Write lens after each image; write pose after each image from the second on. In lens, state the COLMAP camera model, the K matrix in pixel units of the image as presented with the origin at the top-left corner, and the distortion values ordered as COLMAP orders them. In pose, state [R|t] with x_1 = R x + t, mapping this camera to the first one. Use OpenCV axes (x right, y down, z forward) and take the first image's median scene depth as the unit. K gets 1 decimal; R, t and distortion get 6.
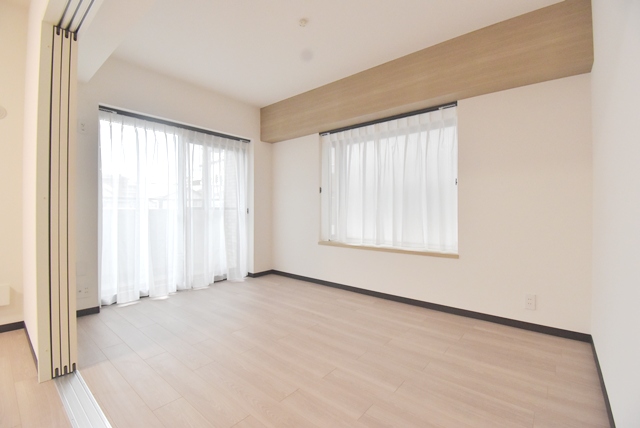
lens RADIAL K [[282.5, 0, 319.7], [0, 282.5, 210.0], [0, 0, 1]] dist [0.023784, -0.026446]
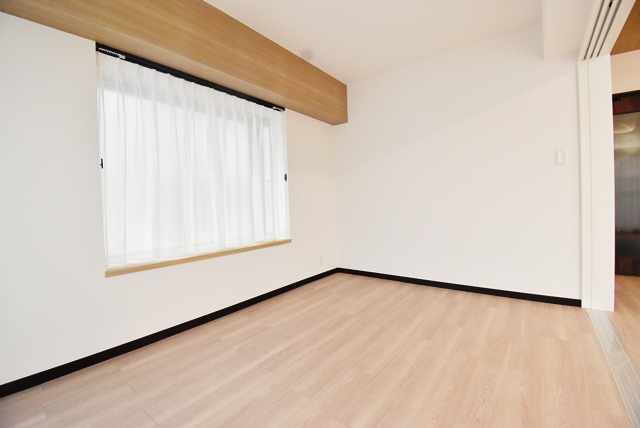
lens RADIAL K [[282.5, 0, 319.7], [0, 282.5, 210.0], [0, 0, 1]] dist [0.023784, -0.026446]
pose [[-0.043974, -0.031734, 0.998529, -0.637243], [0.023457, 0.999187, 0.032788, -0.000924], [-0.998757, 0.024864, -0.043194, 0.839940]]
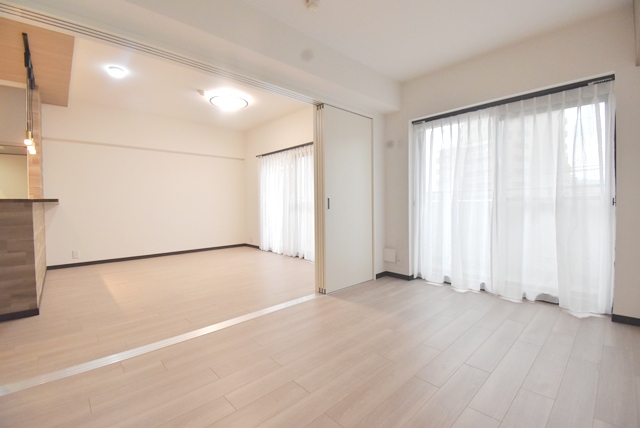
lens RADIAL K [[282.5, 0, 319.7], [0, 282.5, 210.0], [0, 0, 1]] dist [0.023784, -0.026446]
pose [[-0.126049, 0.020259, -0.991817, 0.524887], [0.012085, 0.999749, 0.018885, 0.002845], [0.991950, -0.009606, -0.126262, 0.688902]]
